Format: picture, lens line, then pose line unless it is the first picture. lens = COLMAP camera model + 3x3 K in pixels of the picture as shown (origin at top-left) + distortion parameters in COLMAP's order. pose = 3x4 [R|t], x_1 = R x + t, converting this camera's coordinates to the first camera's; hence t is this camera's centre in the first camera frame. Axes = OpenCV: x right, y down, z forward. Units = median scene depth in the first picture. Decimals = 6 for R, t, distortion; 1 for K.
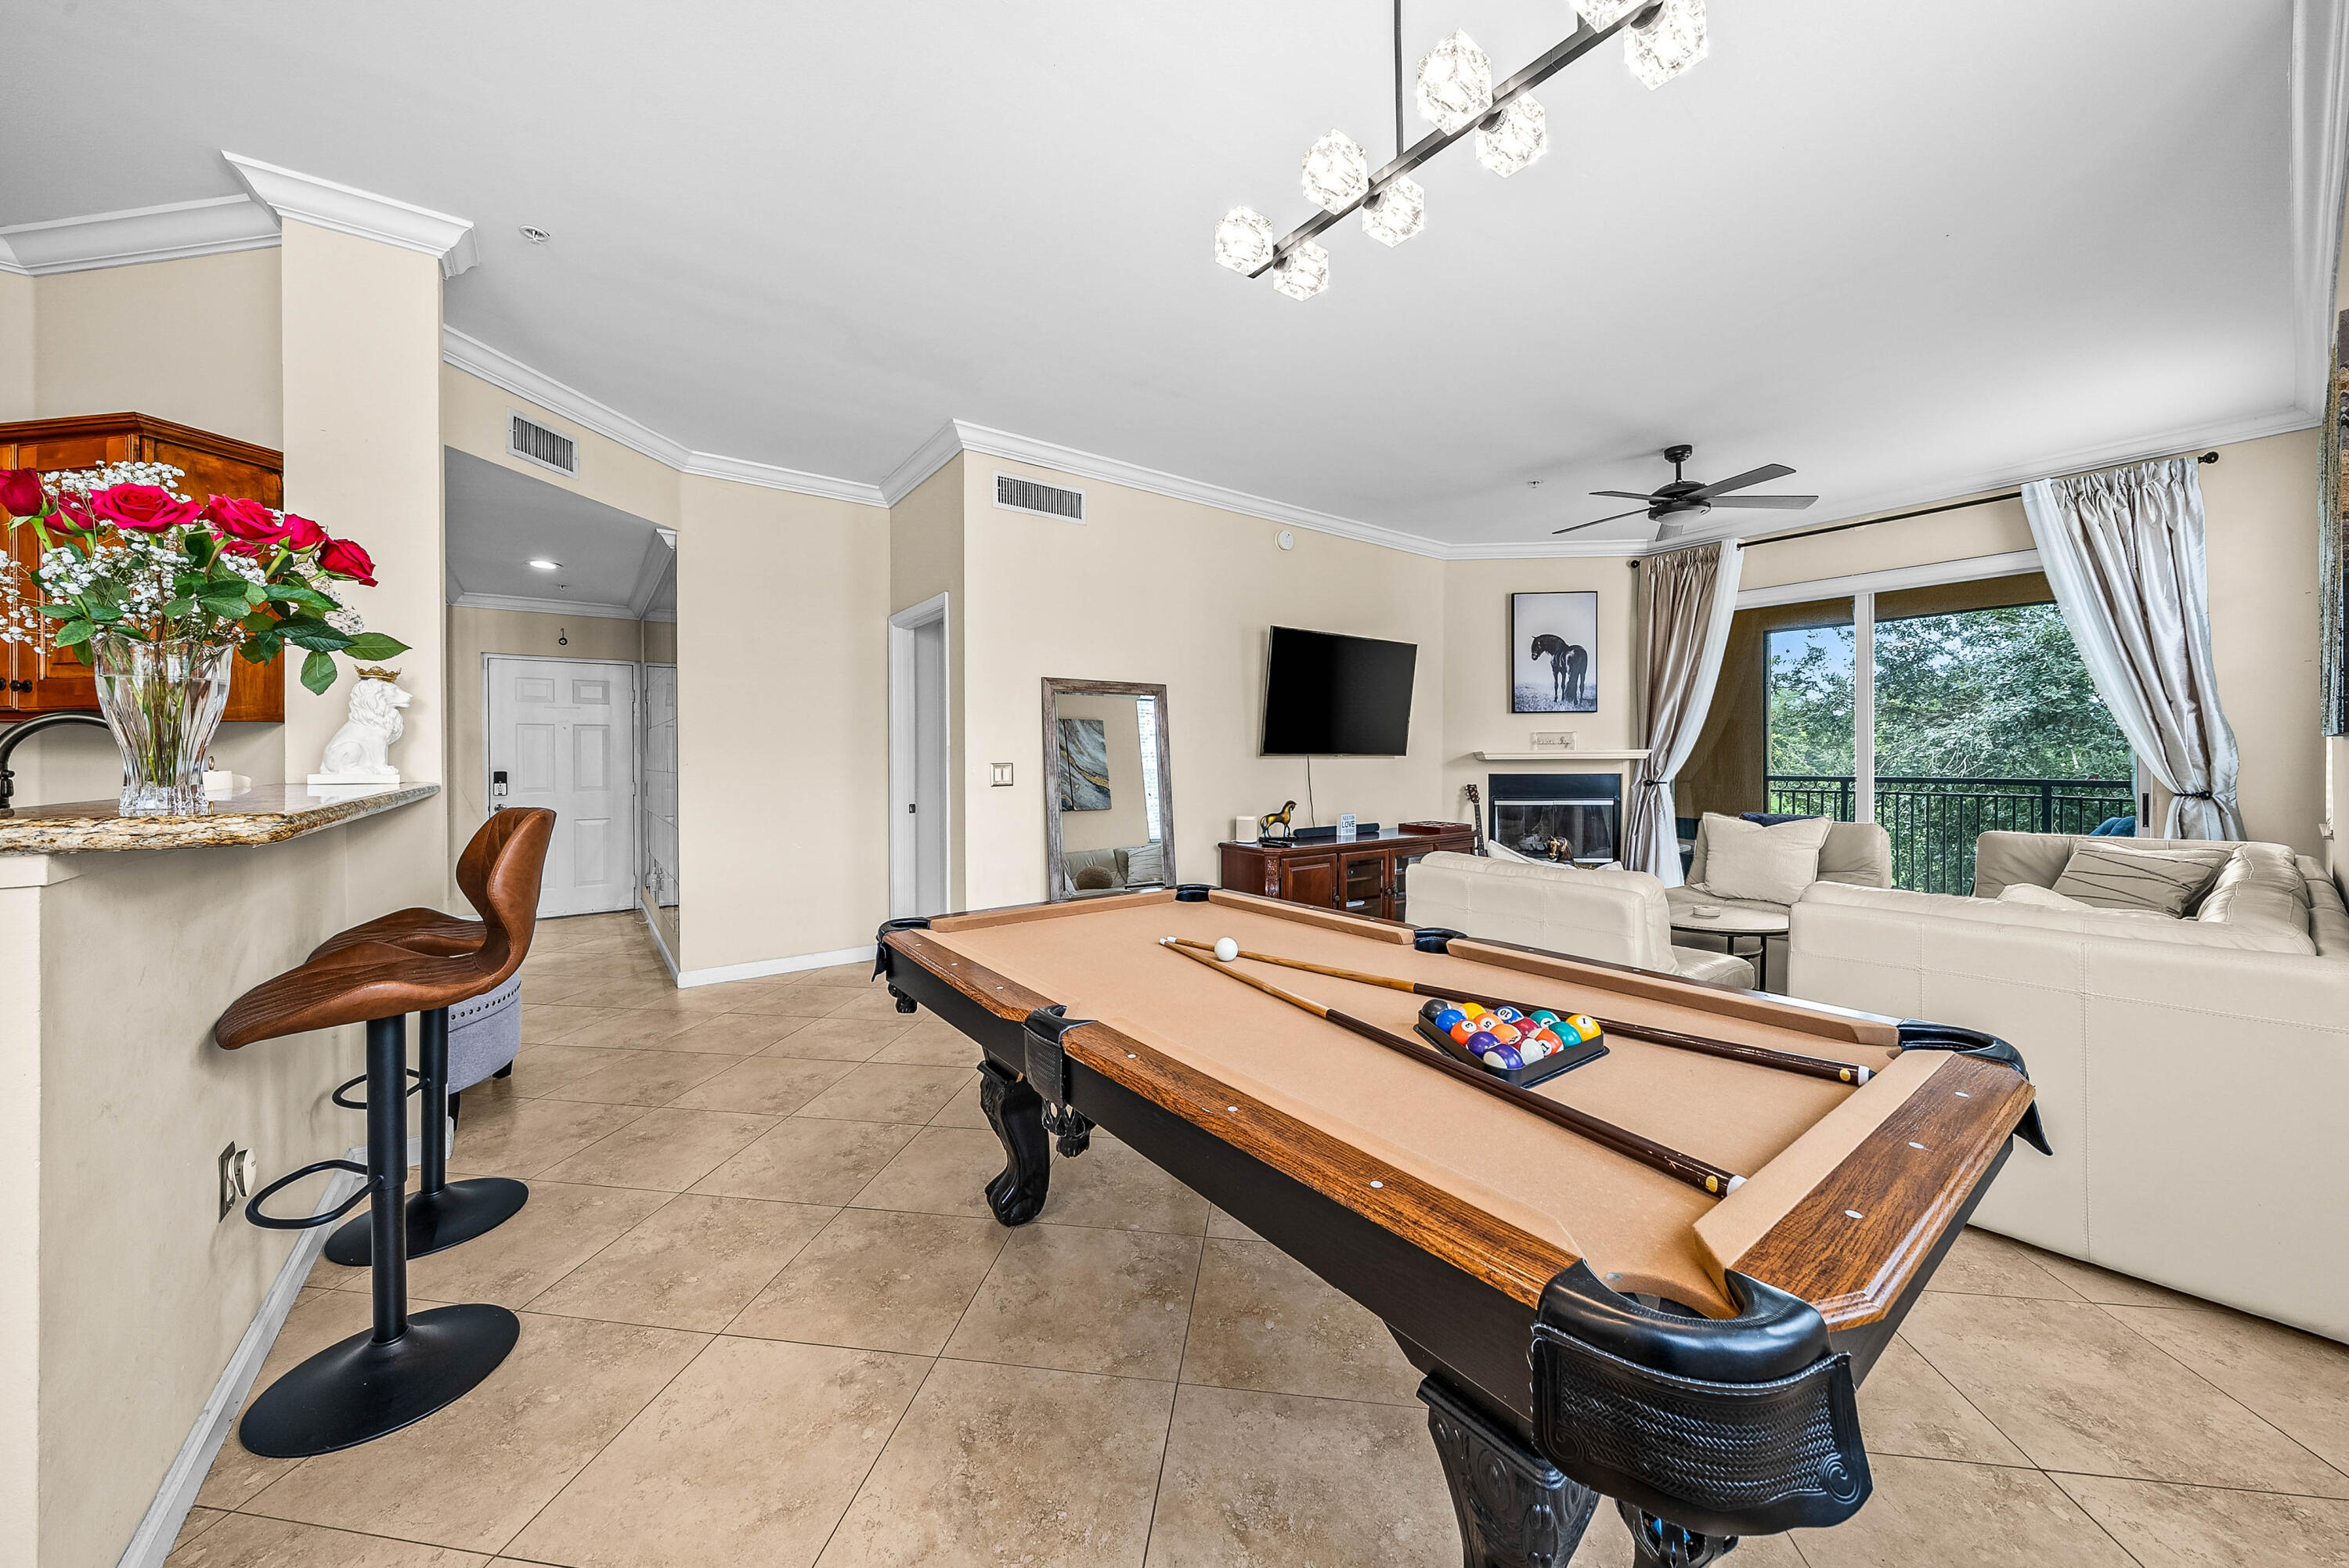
lens RADIAL K [[818.0, 0, 1174.5], [0, 818.0, 784.0], [0, 0, 1]] dist [-0.006322, -0.000188]
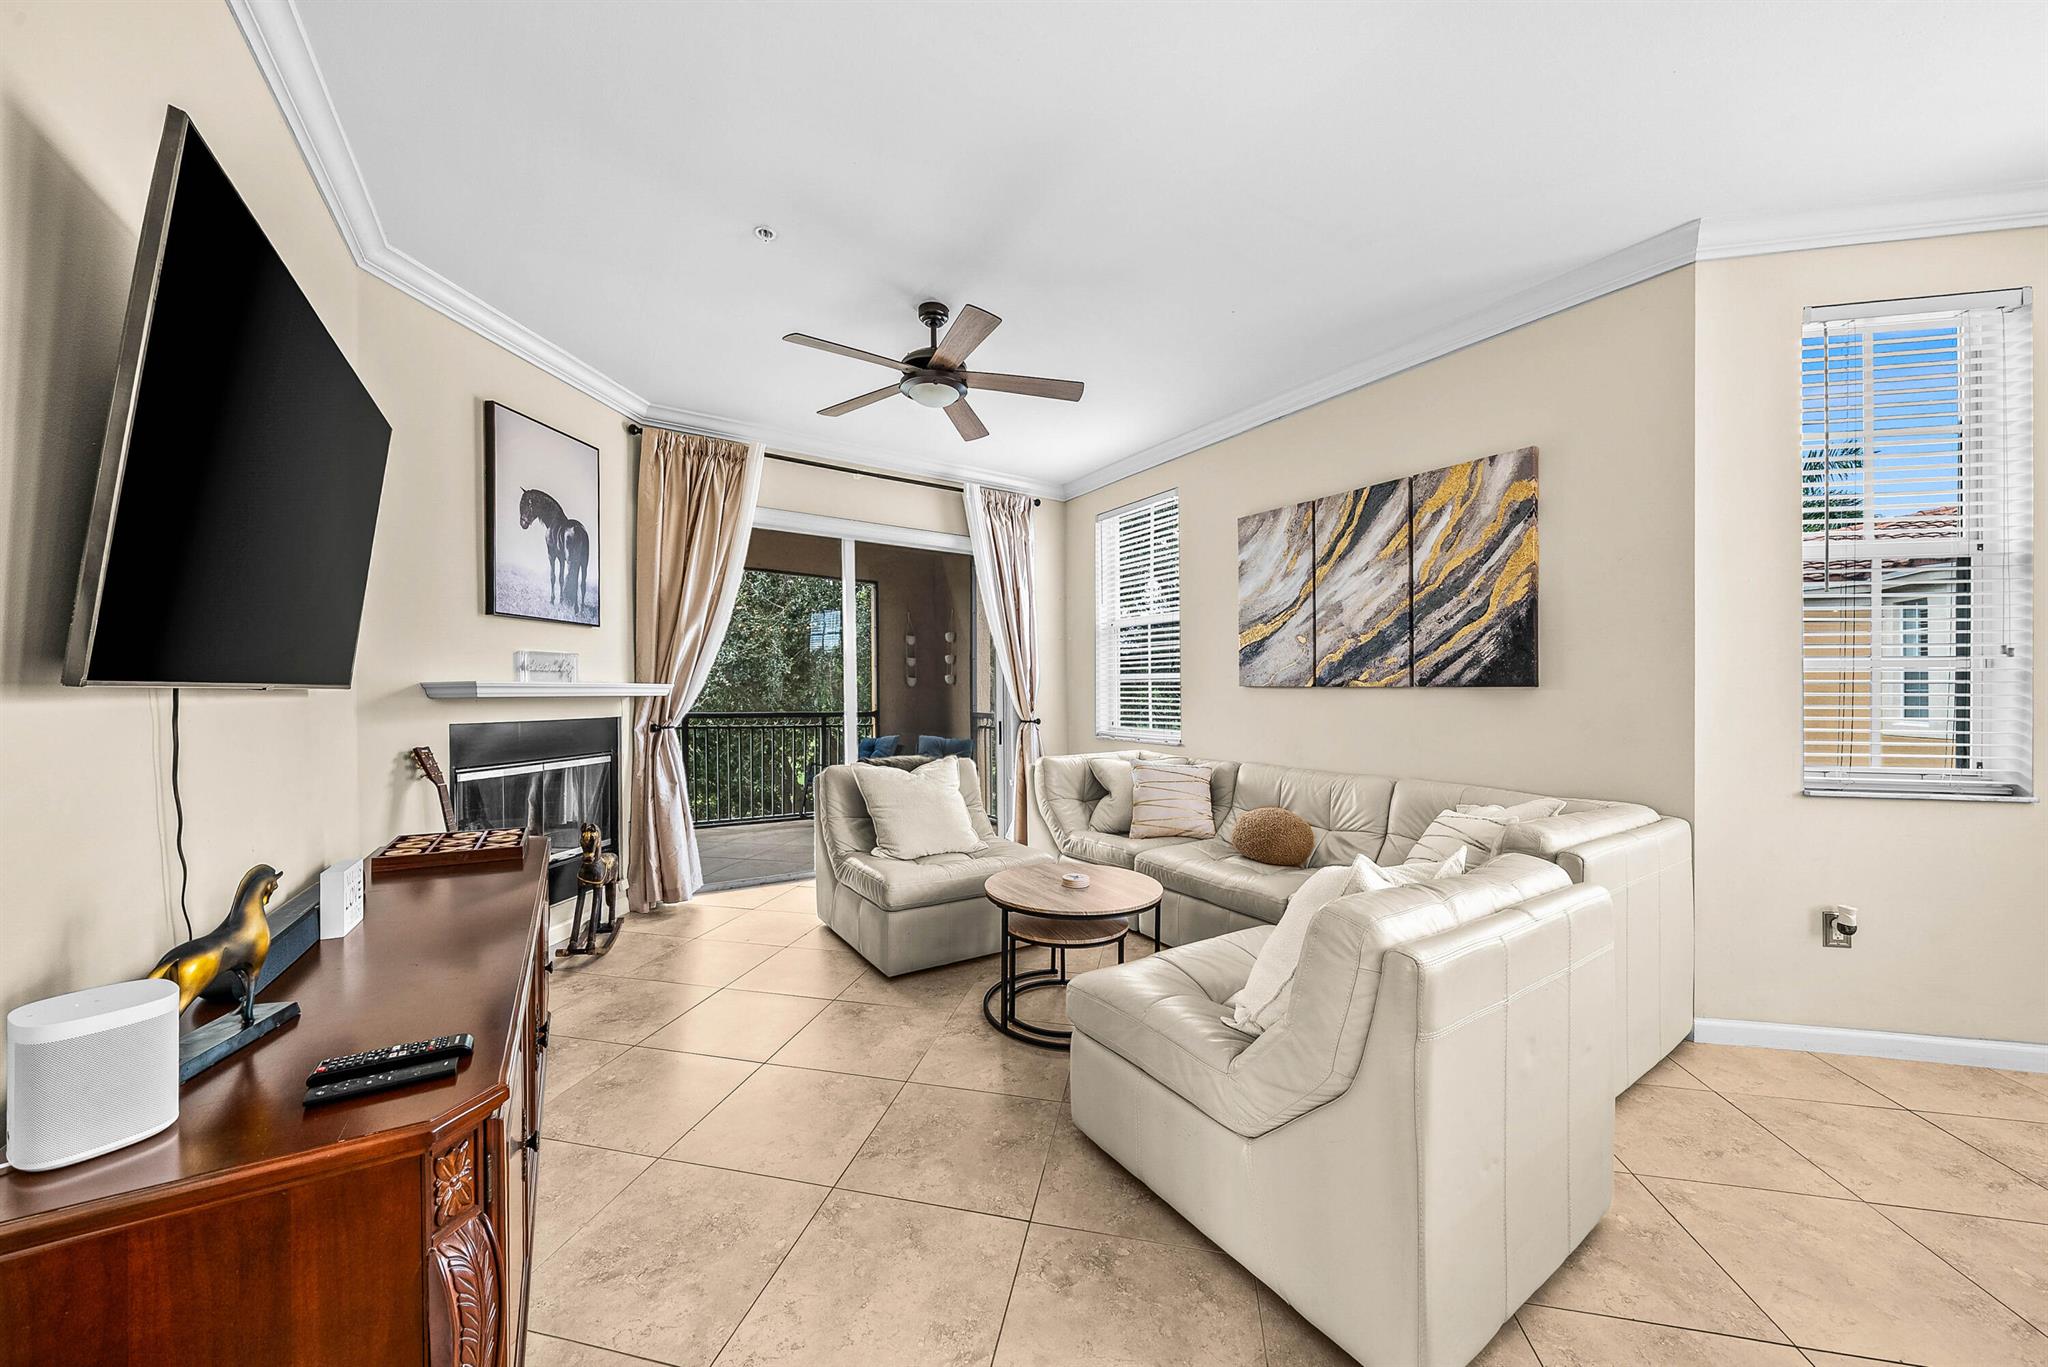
lens RADIAL K [[713.3, 0, 1024.0], [0, 713.3, 683.5], [0, 0, 1]] dist [-0.006322, -0.000188]
pose [[0.064634, 0.018923, 0.997730, -0.047893], [0.024943, 0.999477, -0.020572, -0.021255], [-0.997597, 0.026216, 0.064128, 0.639401]]
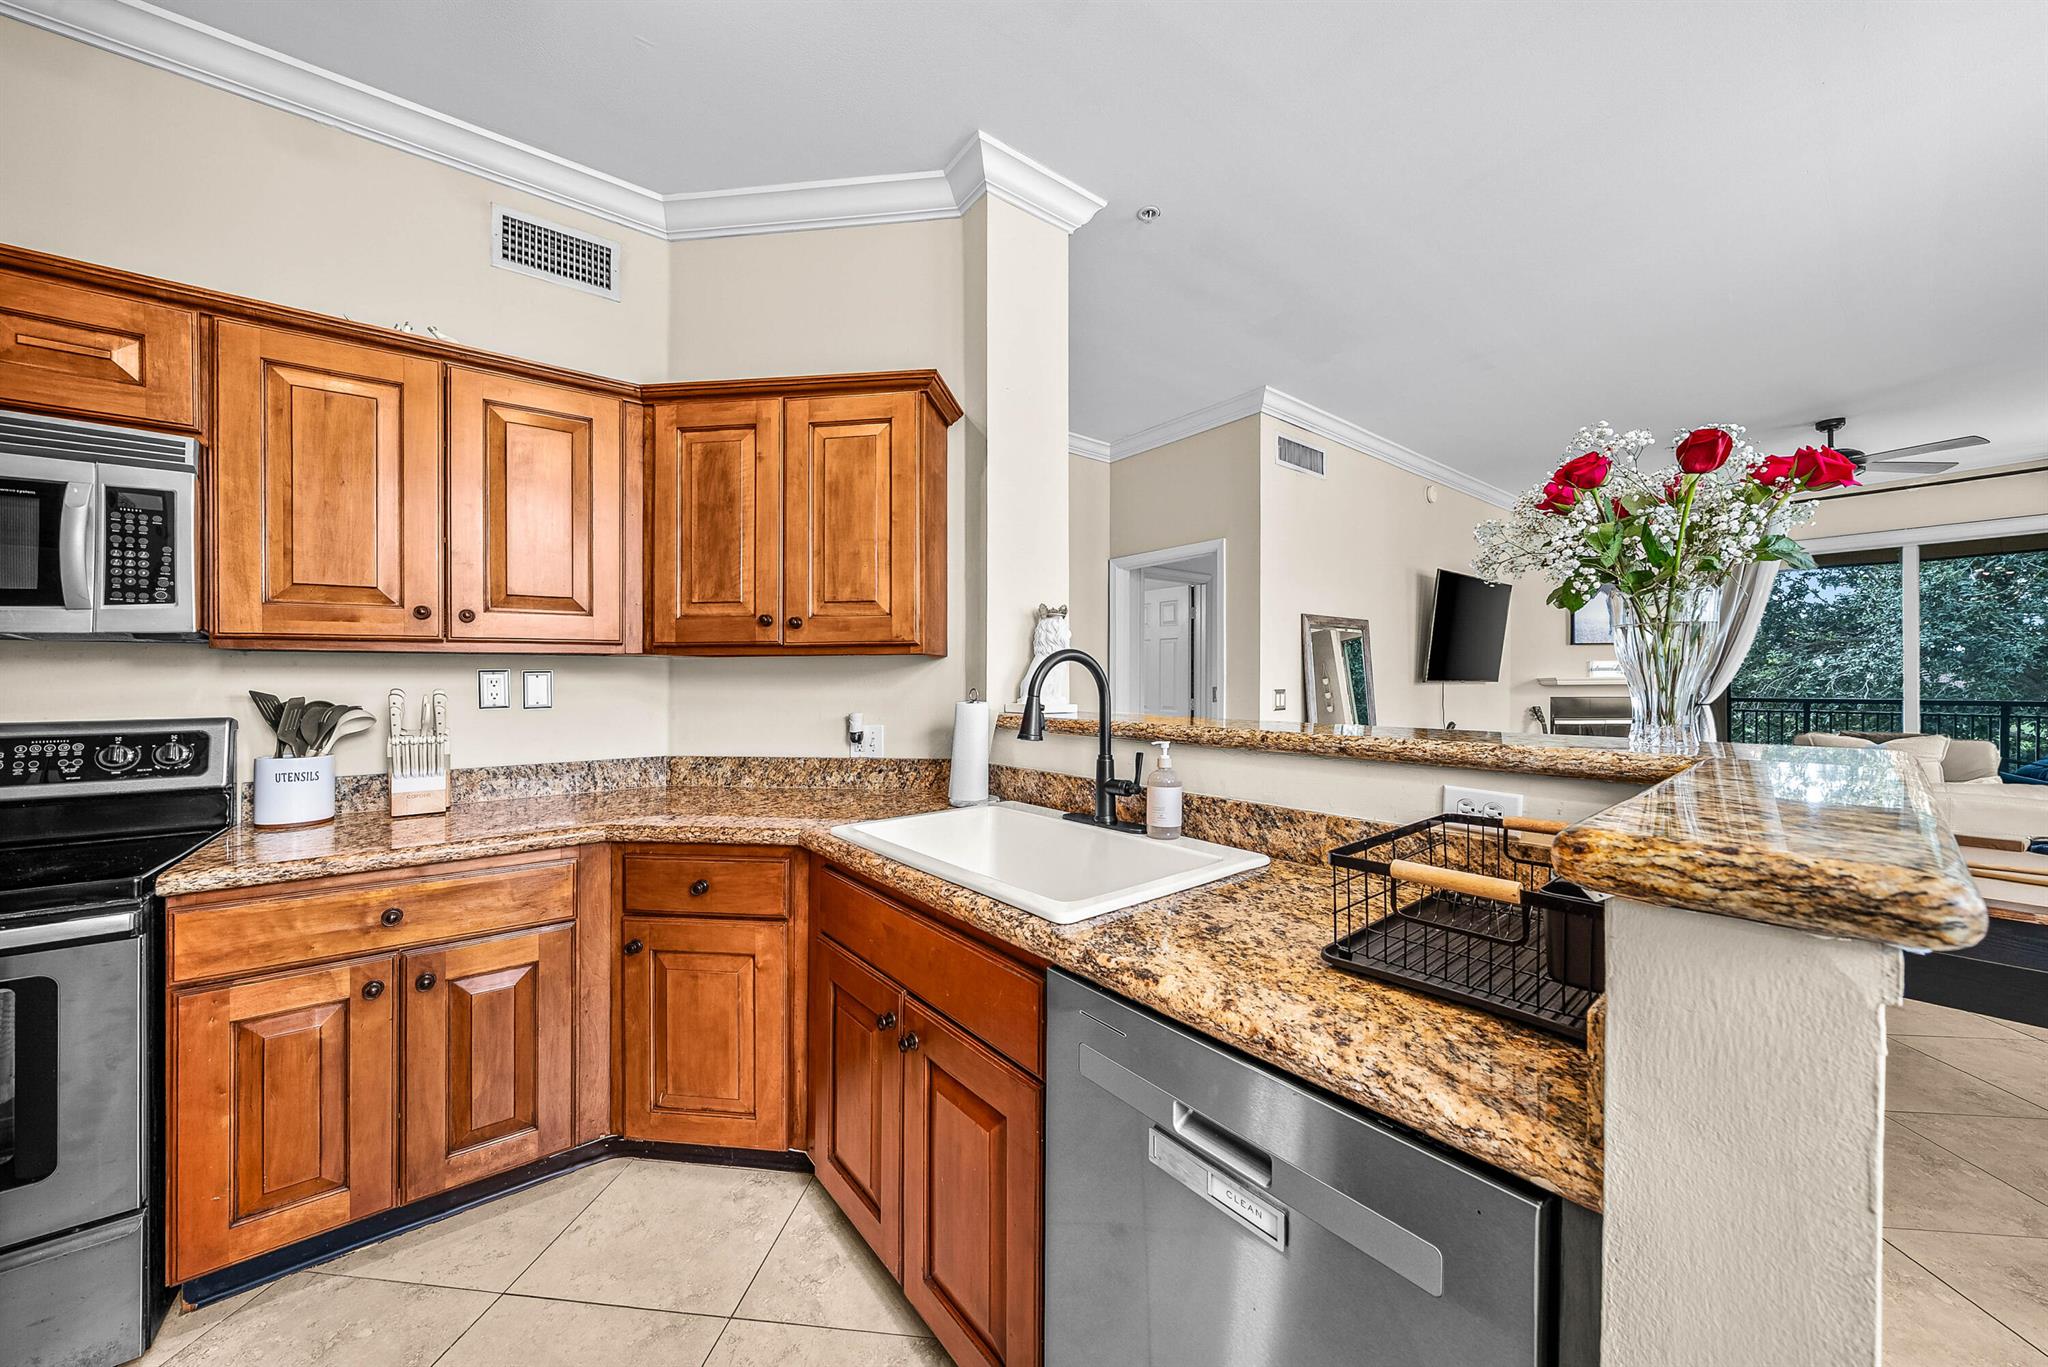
lens RADIAL K [[713.3, 0, 1024.0], [0, 713.3, 683.5], [0, 0, 1]] dist [-0.006322, -0.000188]
pose [[0.999538, 0.000662, 0.030375, -0.409030], [0.000095, 0.999690, -0.024905, -0.006978], [-0.030382, 0.024896, 0.999228, 0.024102]]
